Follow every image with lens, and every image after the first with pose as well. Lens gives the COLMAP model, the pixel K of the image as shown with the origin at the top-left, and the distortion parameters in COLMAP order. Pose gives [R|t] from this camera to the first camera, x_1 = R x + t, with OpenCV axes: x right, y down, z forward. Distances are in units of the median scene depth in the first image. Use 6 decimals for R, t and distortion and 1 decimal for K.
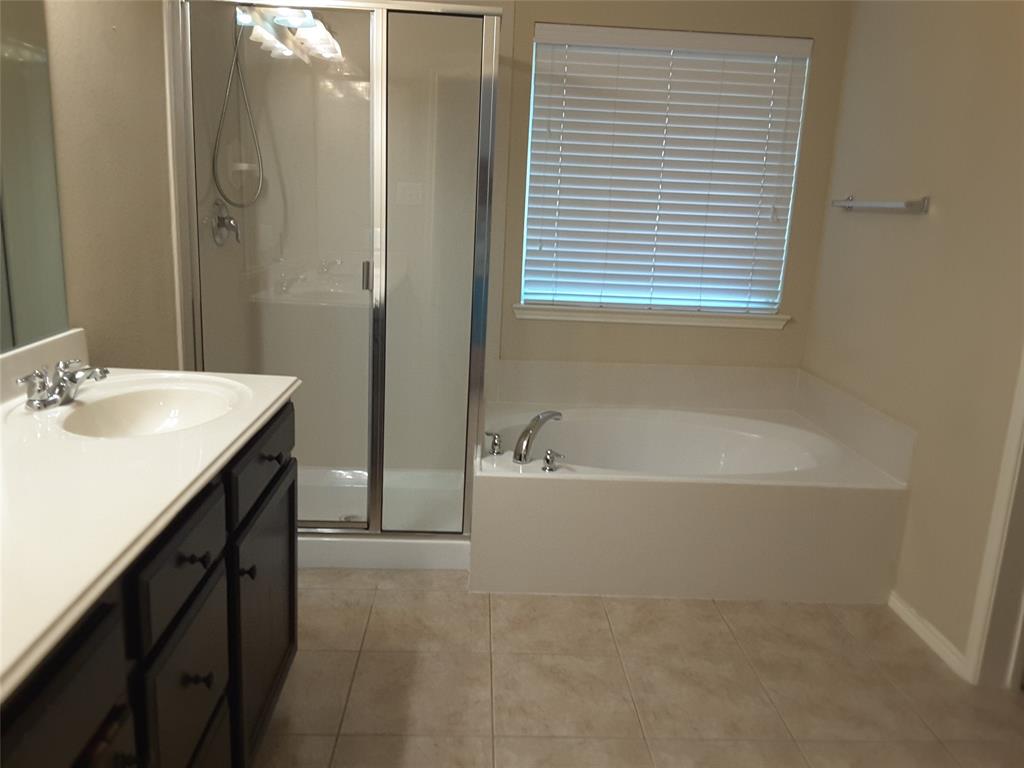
lens RADIAL K [[826.8, 0, 510.8], [0, 826.8, 395.0], [0, 0, 1]] dist [0.093943, -0.156701]
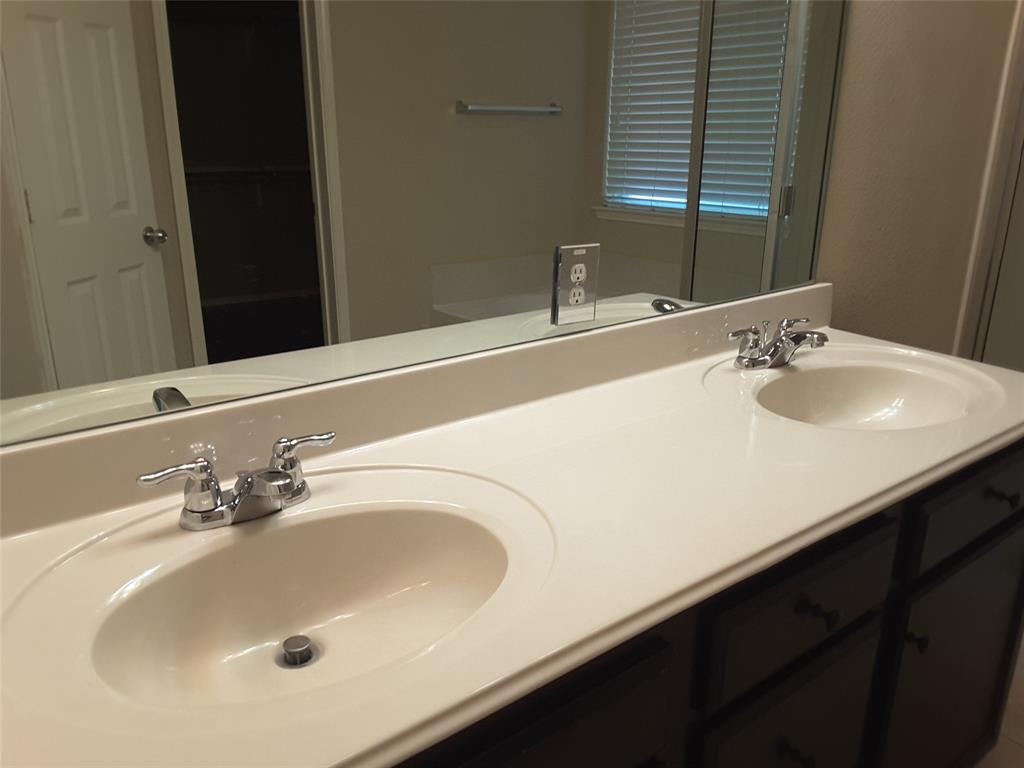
lens RADIAL K [[826.8, 0, 510.8], [0, 826.8, 395.0], [0, 0, 1]] dist [0.093943, -0.156701]
pose [[0.592464, 0.217514, -0.775677, -0.001200], [-0.170091, 0.974928, 0.143471, -0.040918], [0.787436, 0.046934, 0.614607, 0.236577]]
